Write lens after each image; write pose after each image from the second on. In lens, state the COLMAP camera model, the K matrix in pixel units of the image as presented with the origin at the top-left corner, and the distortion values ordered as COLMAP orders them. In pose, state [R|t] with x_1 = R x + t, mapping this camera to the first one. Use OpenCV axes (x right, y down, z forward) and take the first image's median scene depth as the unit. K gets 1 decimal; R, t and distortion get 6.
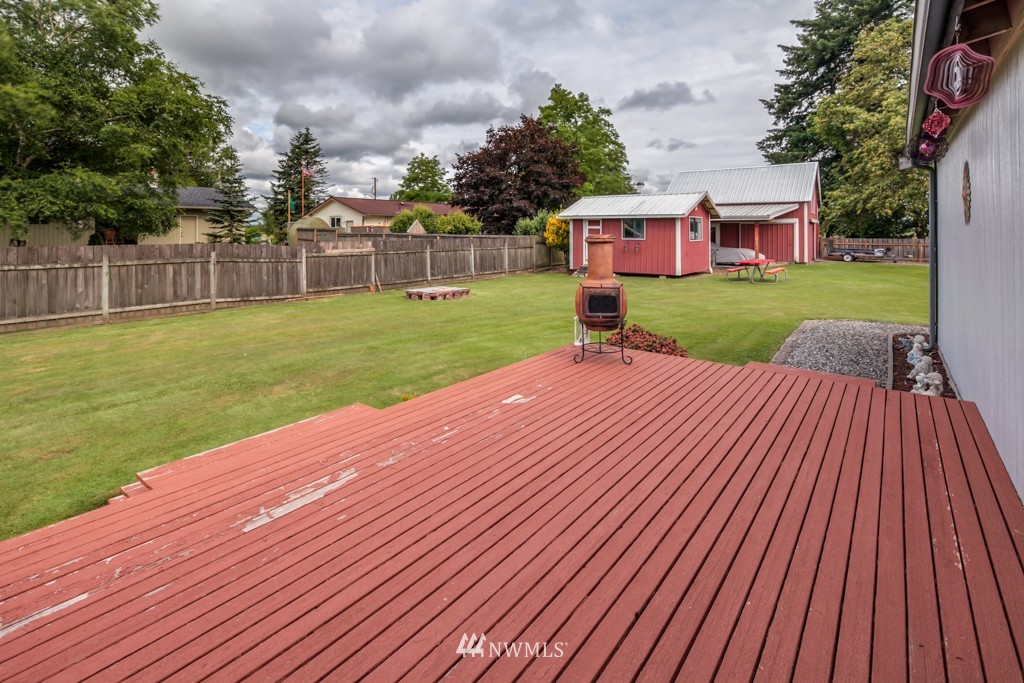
lens RADIAL K [[496.9, 0, 489.8], [0, 496.9, 240.7], [0, 0, 1]] dist [0.007503, -0.000130]
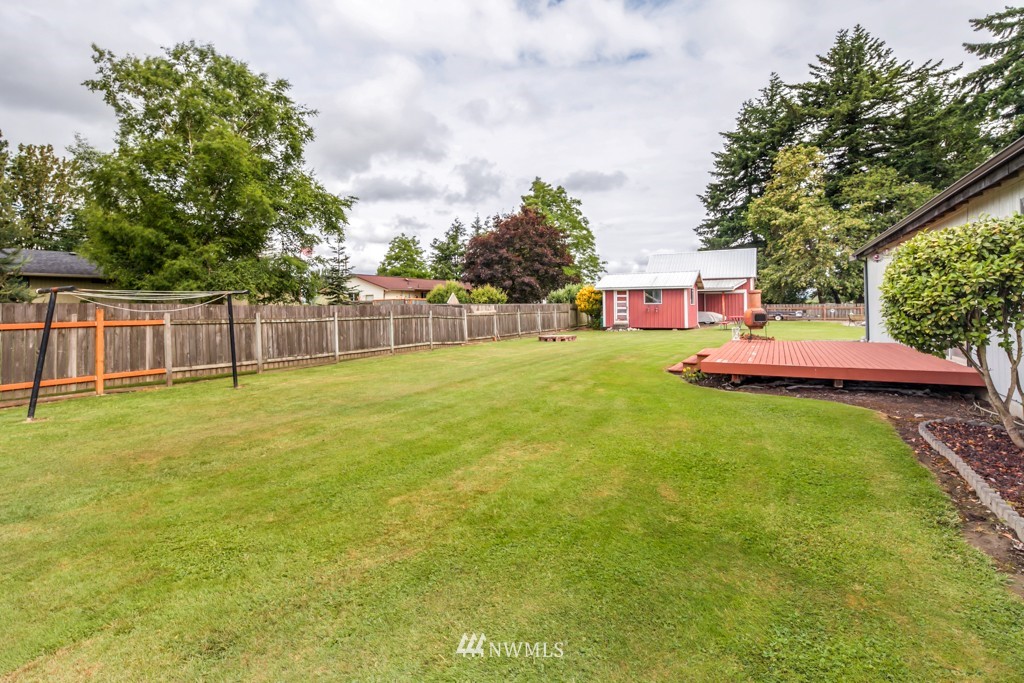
lens RADIAL K [[496.9, 0, 490.8], [0, 496.9, 317.7], [0, 0, 1]] dist [0.007503, -0.000130]
pose [[0.986762, -0.014333, 0.161541, -0.275718], [0.014279, 0.999897, 0.001499, 0.019378], [-0.161546, 0.000827, 0.986865, -0.223637]]
